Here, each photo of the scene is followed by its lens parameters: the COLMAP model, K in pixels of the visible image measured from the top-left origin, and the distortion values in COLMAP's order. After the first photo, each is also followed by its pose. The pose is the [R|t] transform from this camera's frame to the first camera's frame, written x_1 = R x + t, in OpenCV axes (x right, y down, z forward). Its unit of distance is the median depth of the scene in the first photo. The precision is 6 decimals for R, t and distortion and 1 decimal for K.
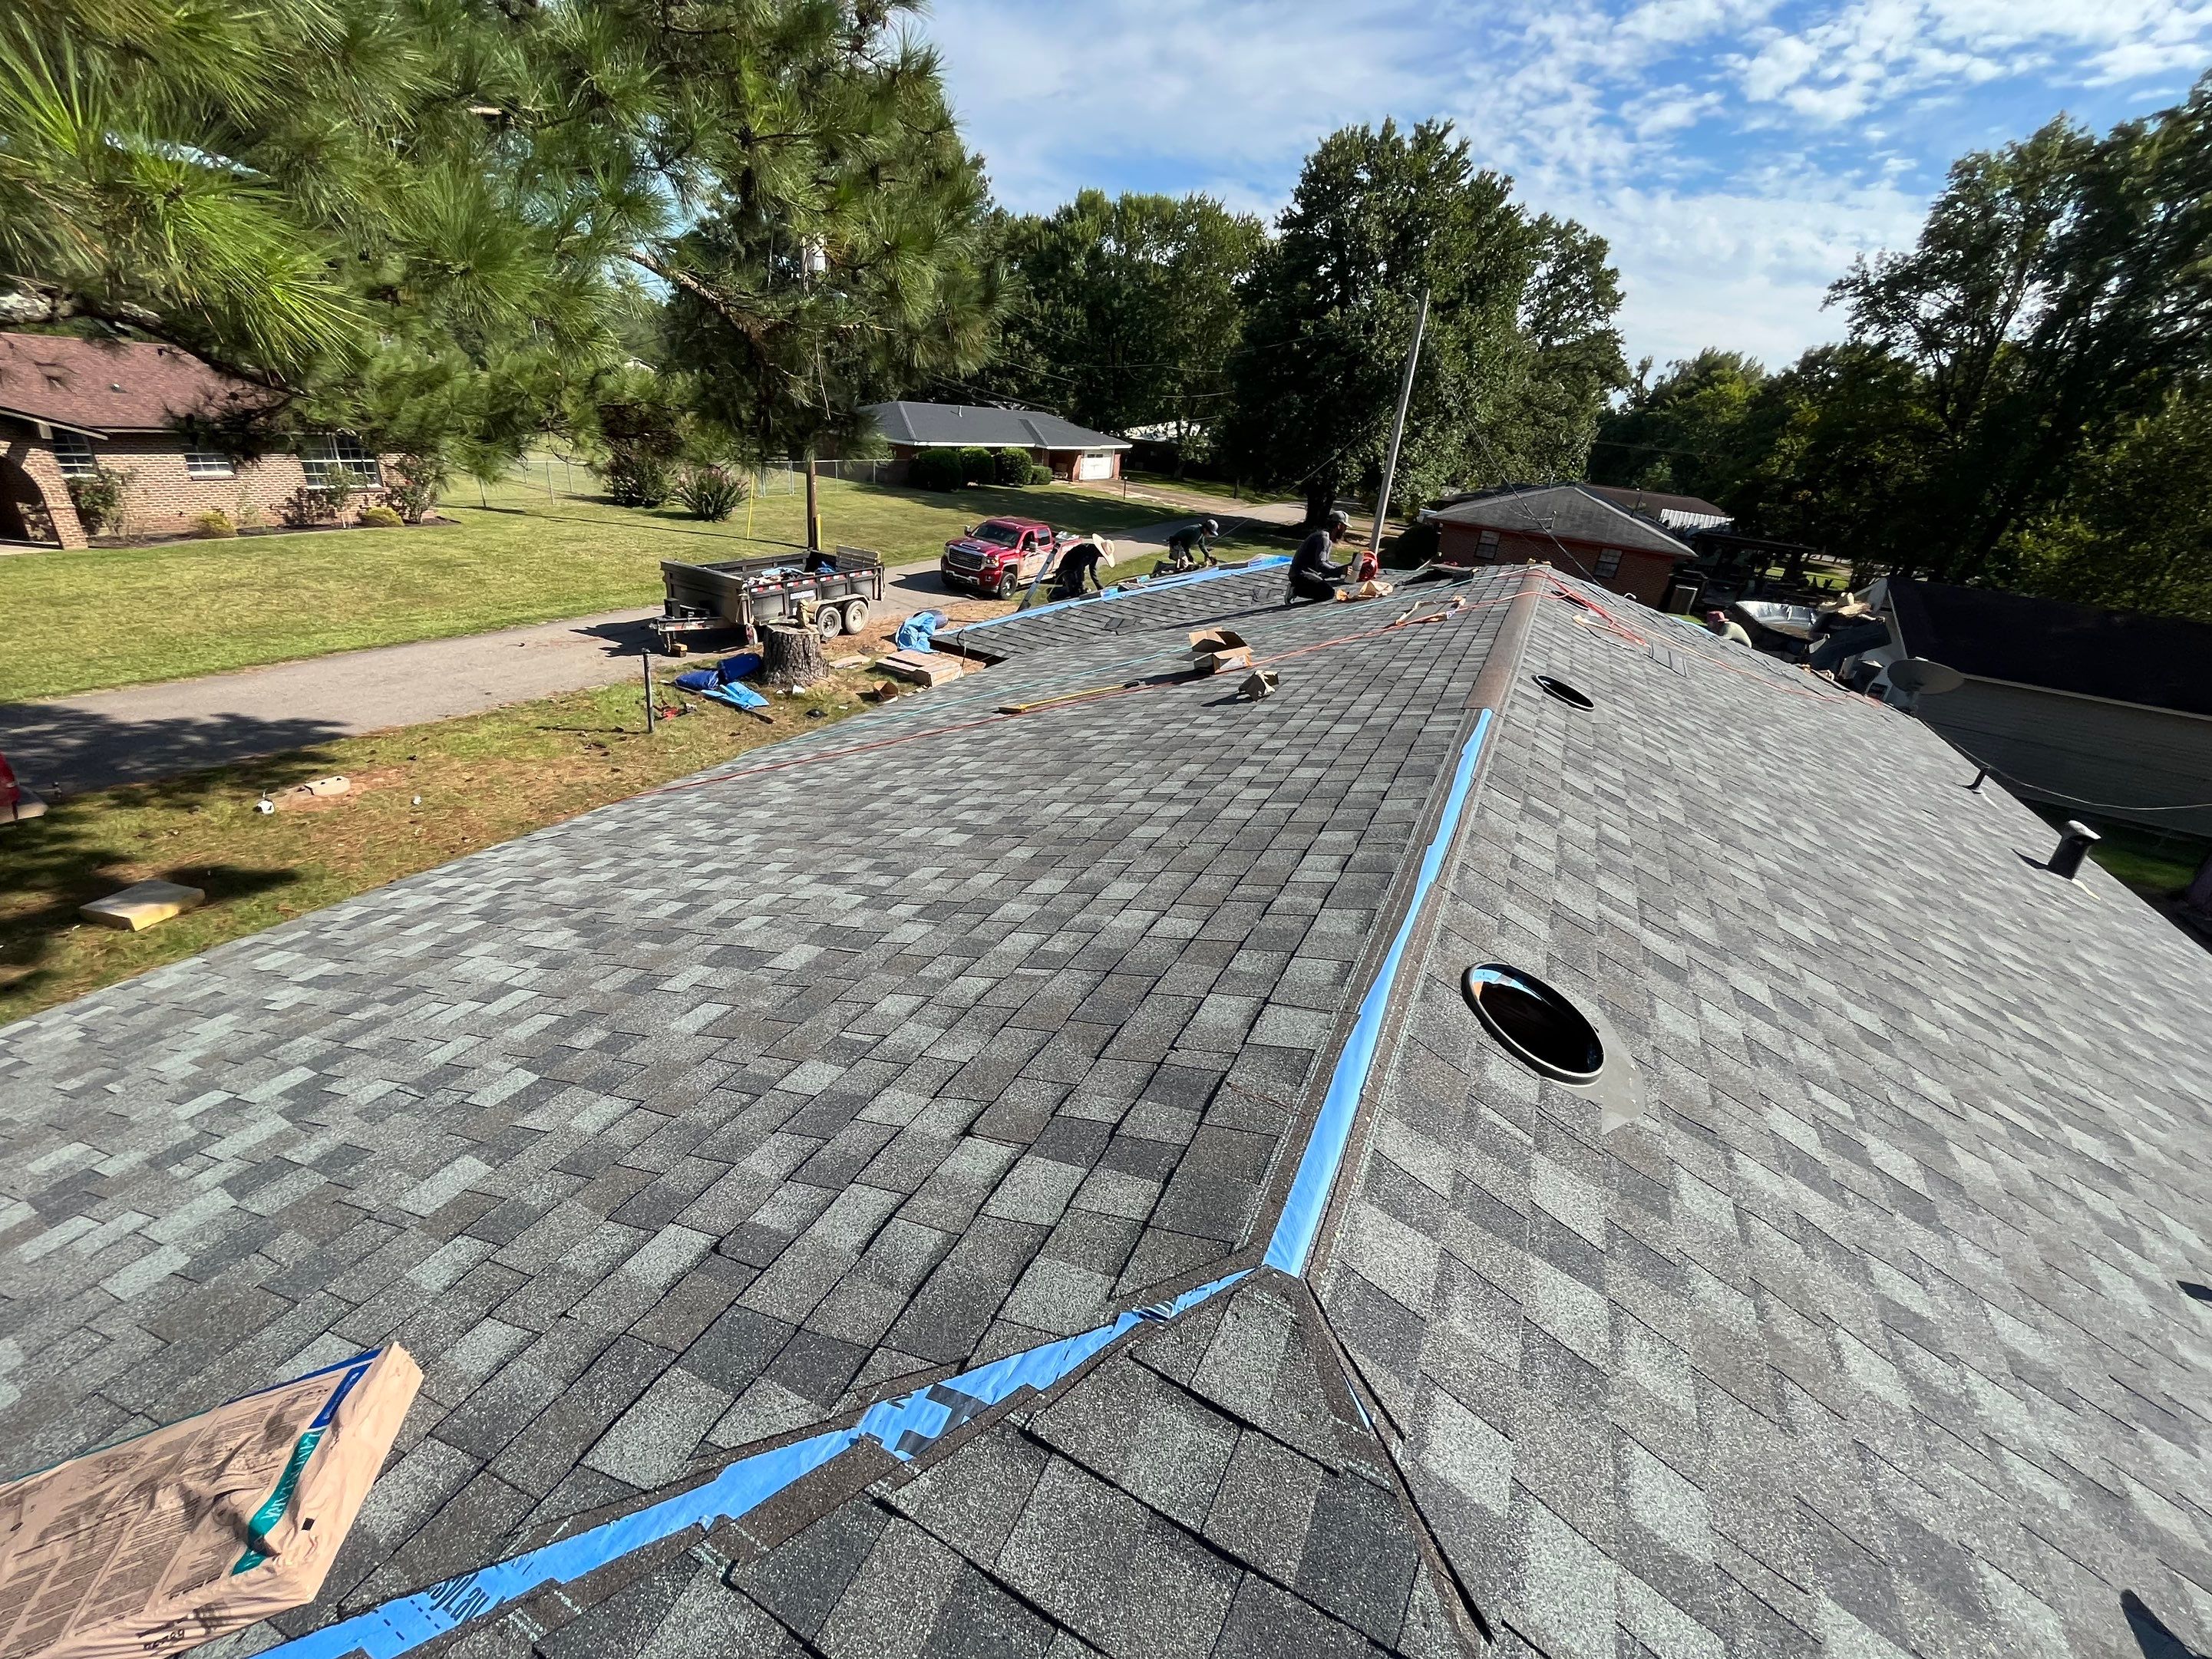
lens RADIAL K [[897.8, 0, 1101.0], [0, 897.8, 828.5], [0, 0, 1]] dist [-0.002492, -0.000555]
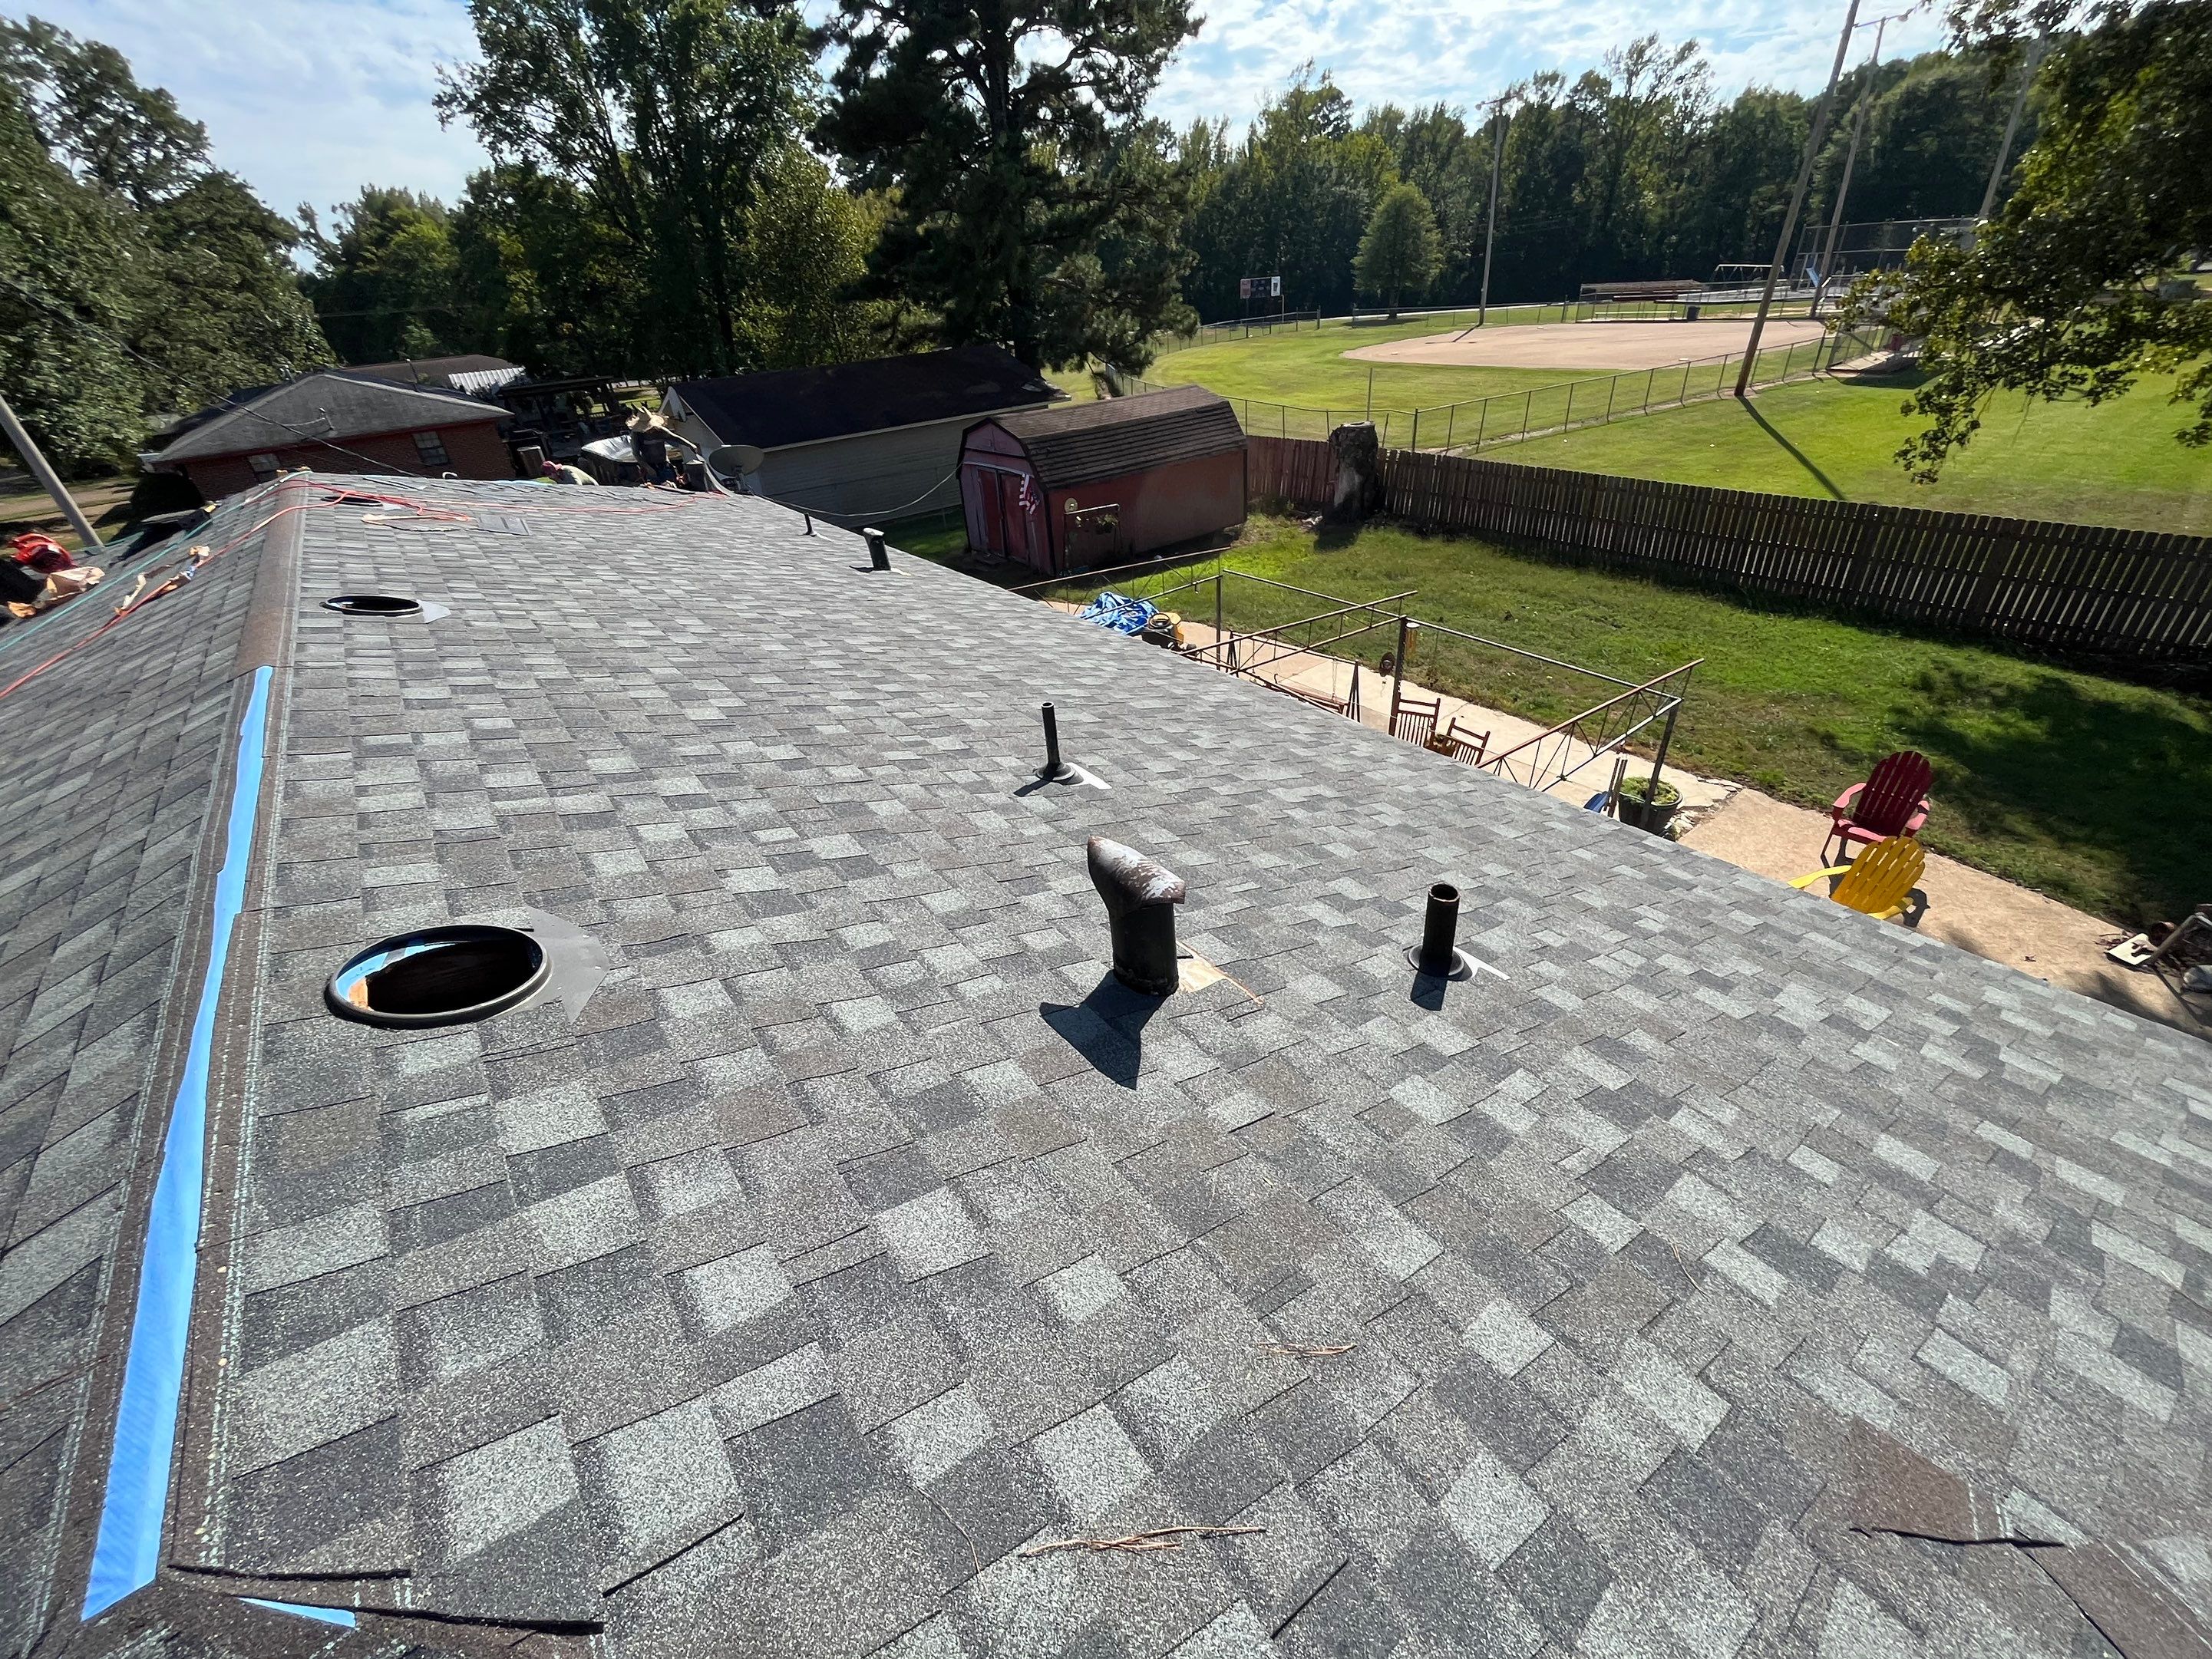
lens RADIAL K [[897.8, 0, 1119.1], [0, 897.8, 835.0], [0, 0, 1]] dist [-0.002492, -0.000555]
pose [[0.422512, -0.588732, 0.689115, 0.038738], [0.488770, 0.788285, 0.373780, 0.016665], [-0.763274, 0.178892, 0.620814, -0.005459]]
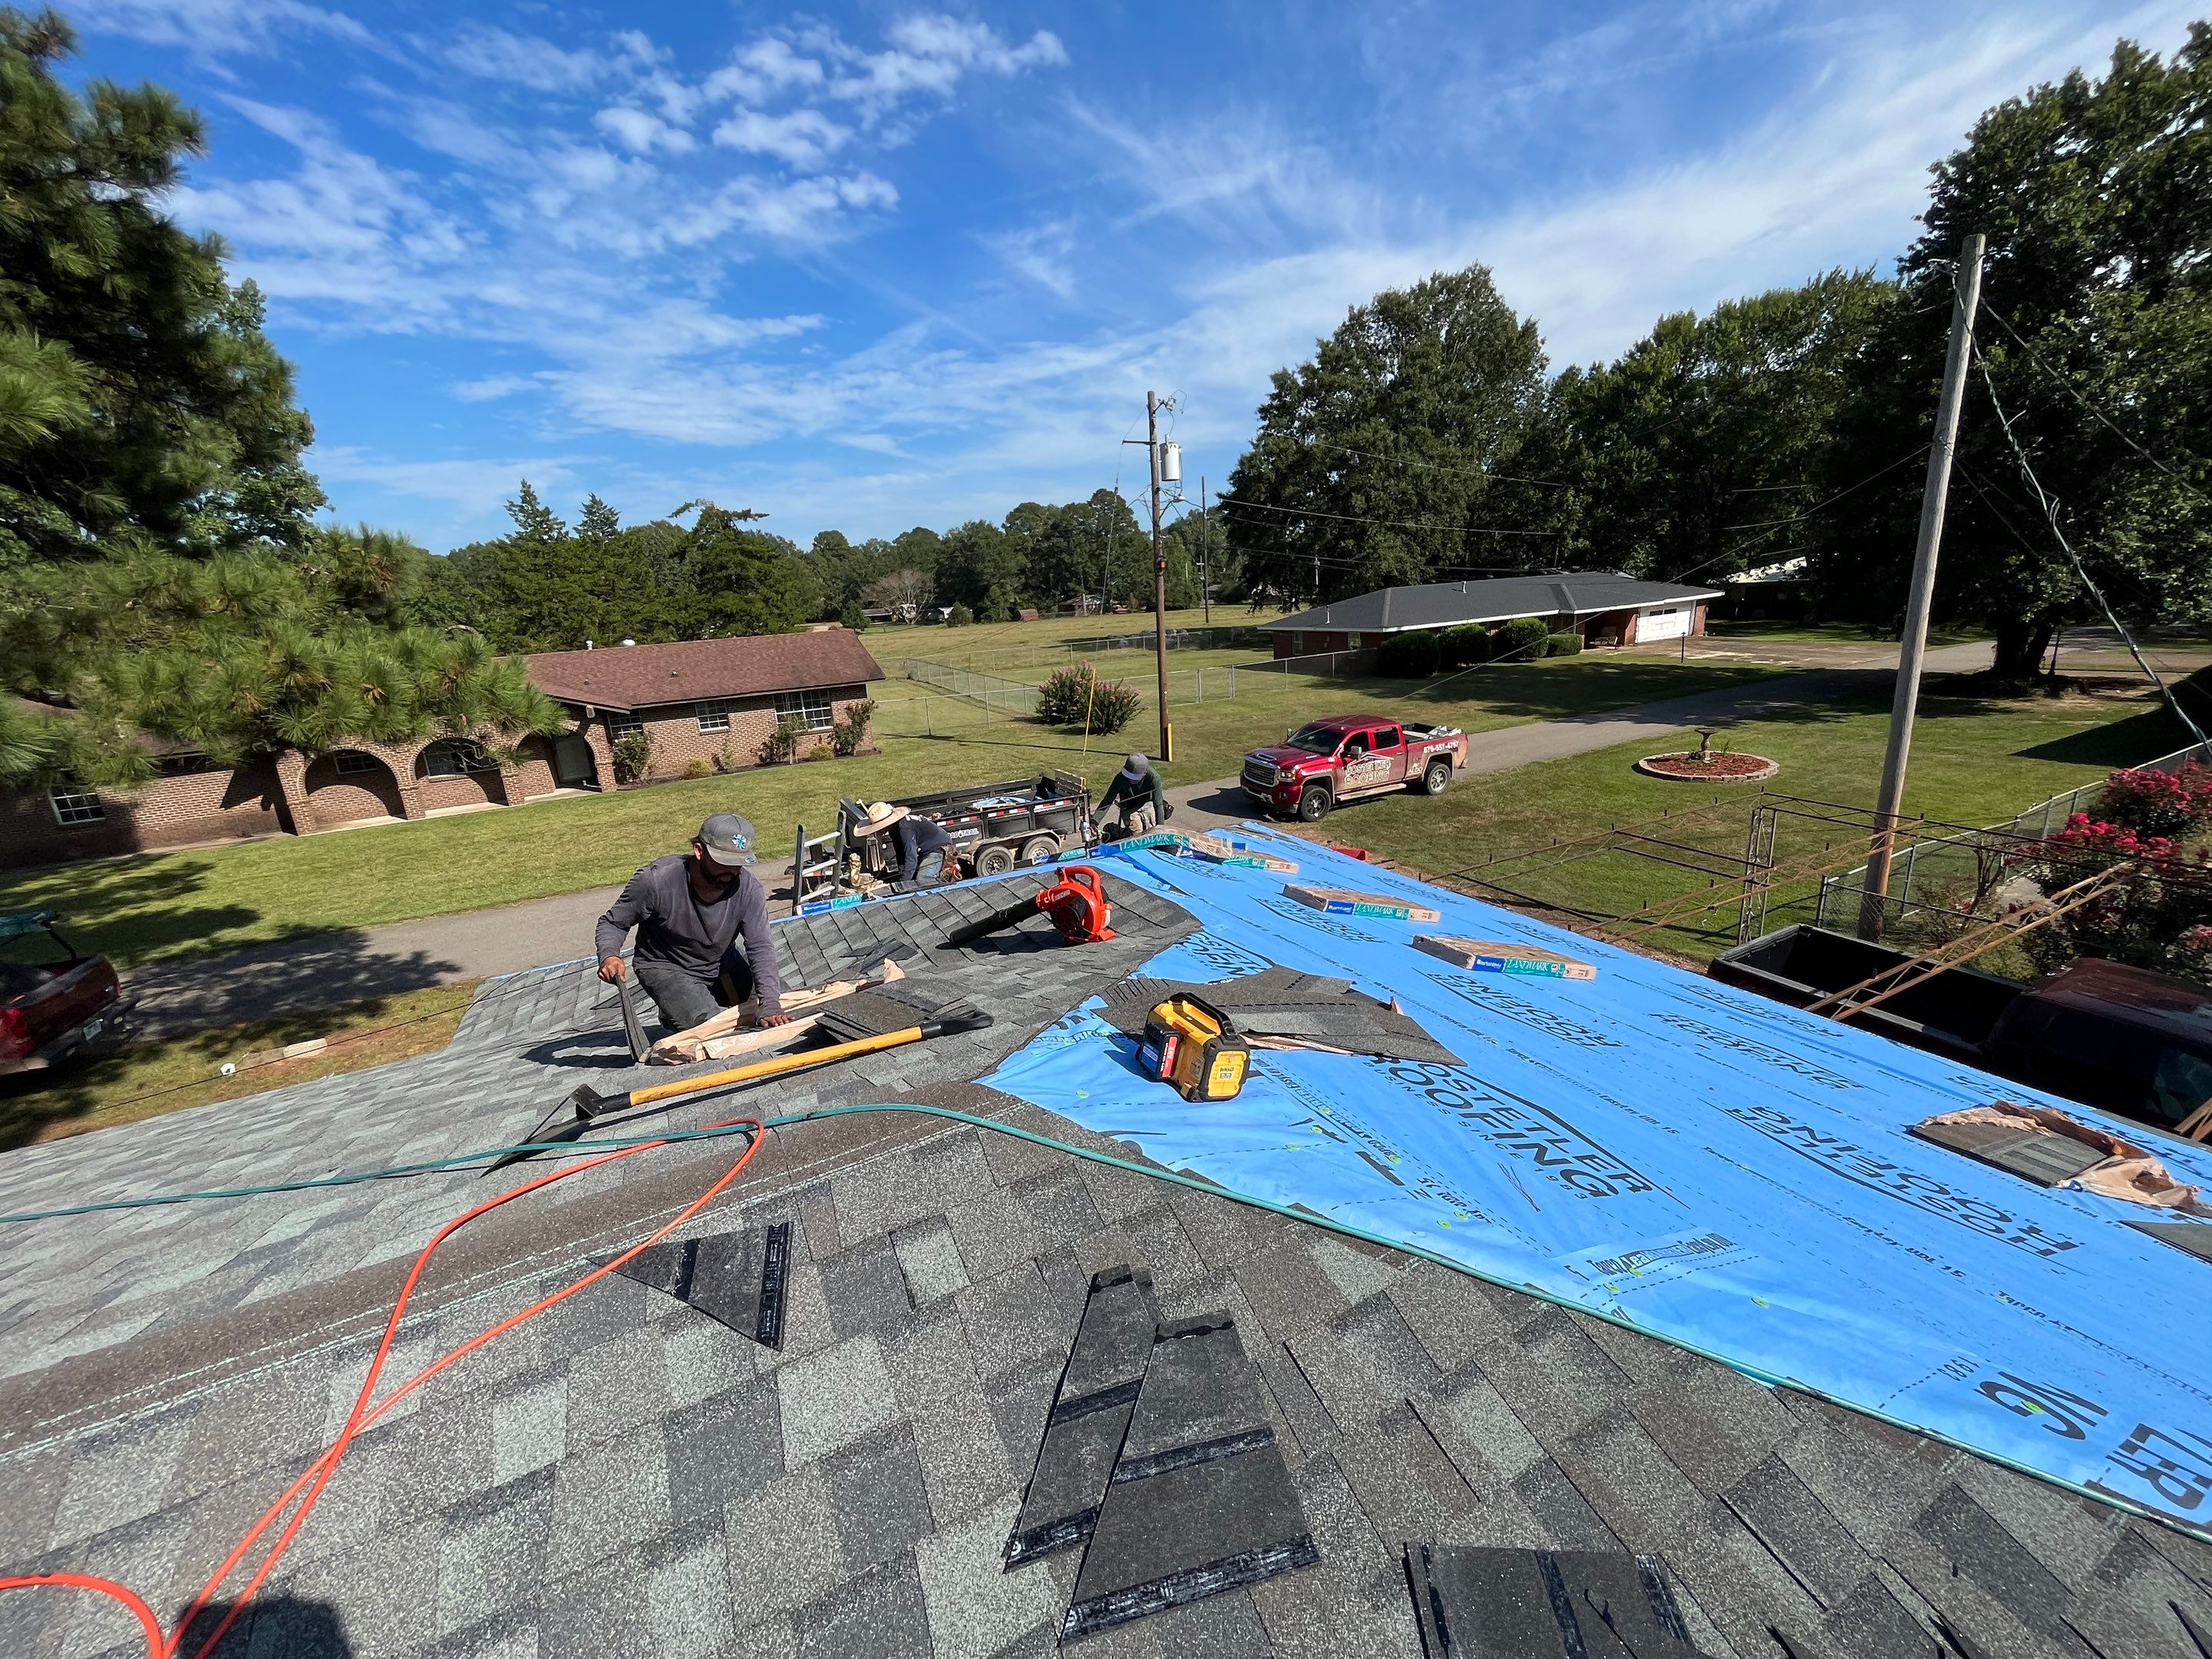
lens RADIAL K [[897.8, 0, 1116.5], [0, 897.8, 829.2], [0, 0, 1]] dist [-0.002492, -0.000555]
pose [[0.794024, 0.009932, -0.607805, 0.442840], [-0.125116, 0.981129, -0.147417, -0.224453], [0.594872, 0.193098, 0.780283, 0.595772]]
